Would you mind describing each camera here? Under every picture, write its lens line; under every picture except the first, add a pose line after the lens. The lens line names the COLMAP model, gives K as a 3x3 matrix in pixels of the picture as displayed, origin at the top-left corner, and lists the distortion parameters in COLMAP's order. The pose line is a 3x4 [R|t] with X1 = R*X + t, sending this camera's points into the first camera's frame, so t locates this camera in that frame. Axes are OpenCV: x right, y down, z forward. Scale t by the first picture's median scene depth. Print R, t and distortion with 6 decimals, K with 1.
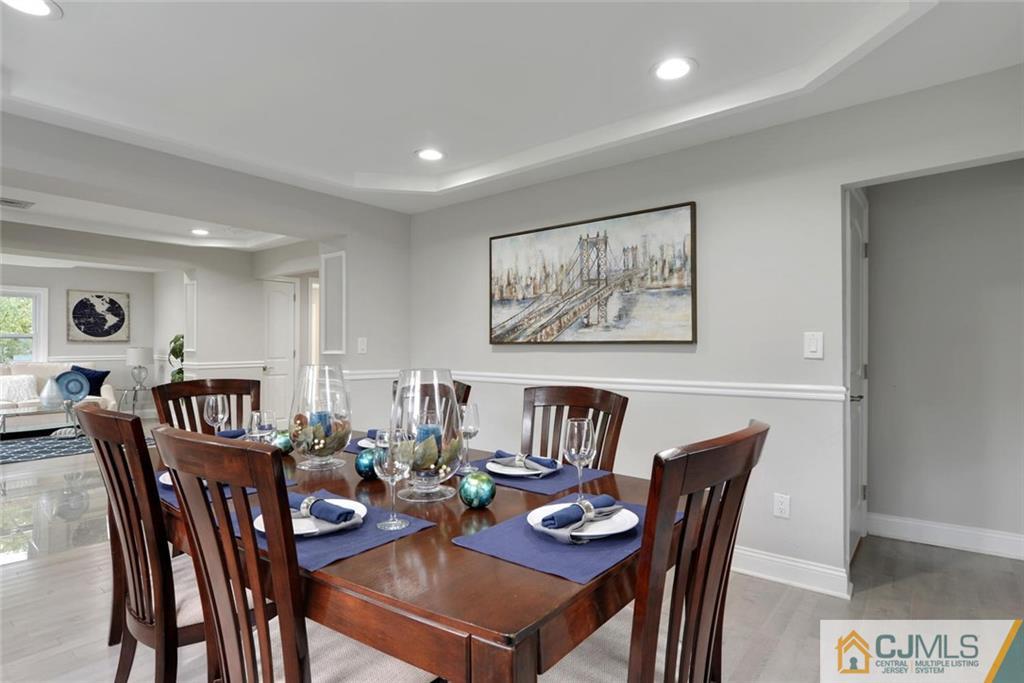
lens RADIAL K [[521.1, 0, 515.4], [0, 521.1, 339.7], [0, 0, 1]] dist [-0.015908, -0.001972]
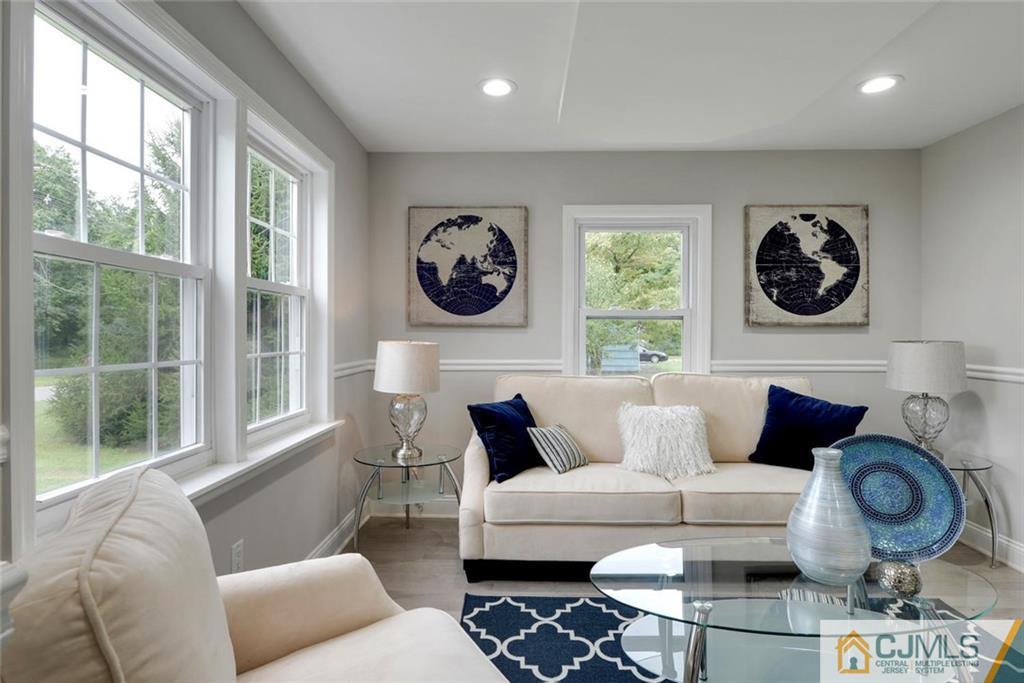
lens RADIAL K [[521.1, 0, 513.2], [0, 521.1, 338.7], [0, 0, 1]] dist [-0.015908, -0.001972]
pose [[0.607618, 0.010085, -0.794166, -0.624009], [0.004135, 0.999866, 0.015861, 0.006184], [0.794219, -0.012921, 0.607494, 0.562440]]
